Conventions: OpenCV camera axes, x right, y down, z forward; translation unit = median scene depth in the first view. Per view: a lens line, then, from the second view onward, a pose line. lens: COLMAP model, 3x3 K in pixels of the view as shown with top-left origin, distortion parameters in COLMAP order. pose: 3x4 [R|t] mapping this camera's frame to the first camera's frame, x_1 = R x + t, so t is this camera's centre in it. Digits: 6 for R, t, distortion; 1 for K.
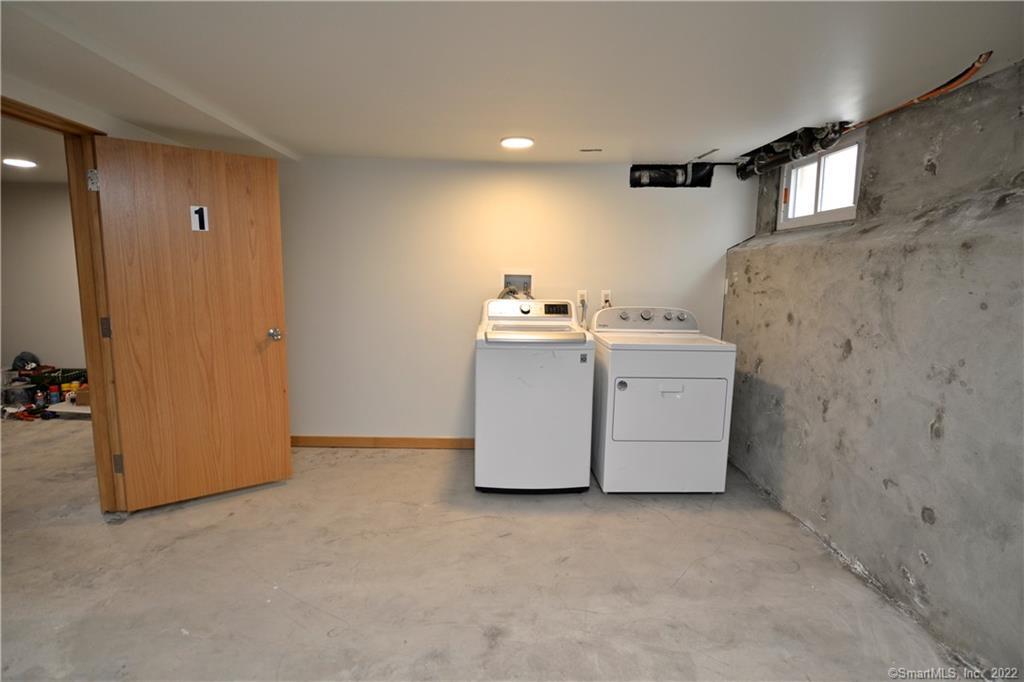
lens RADIAL K [[503.2, 0, 511.9], [0, 503.2, 339.5], [0, 0, 1]] dist [-0.006887, 0.000887]
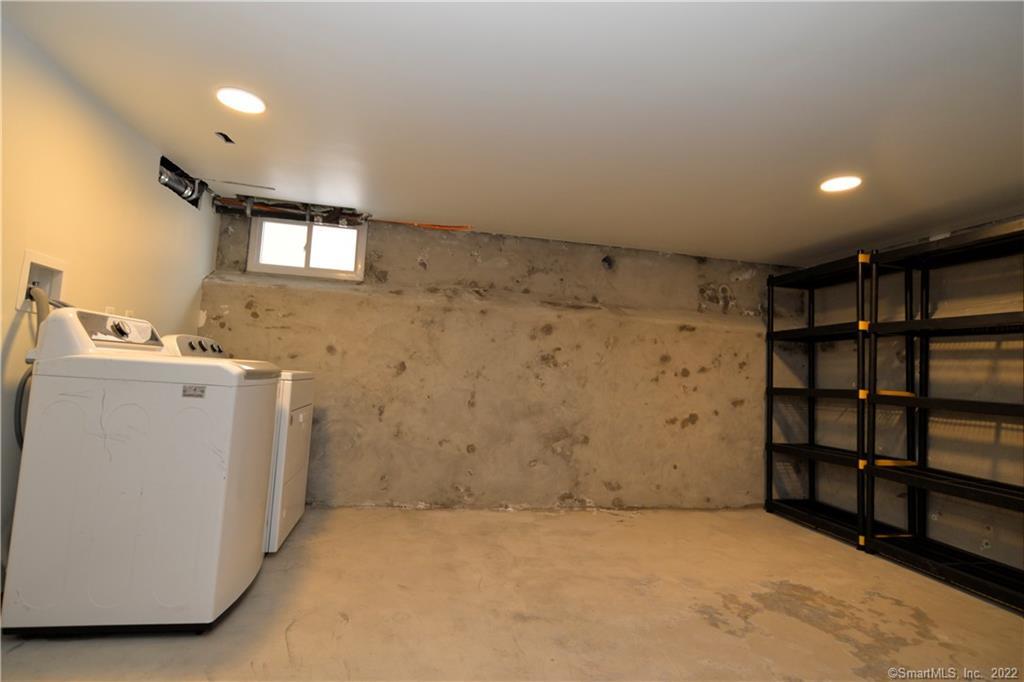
lens RADIAL K [[503.2, 0, 511.9], [0, 503.2, 338.8], [0, 0, 1]] dist [-0.006887, 0.000887]
pose [[-0.147299, 0.040416, 0.988266, -0.923145], [0.069114, 0.997143, -0.030478, -0.000344], [-0.986674, 0.063814, -0.149671, 0.912481]]
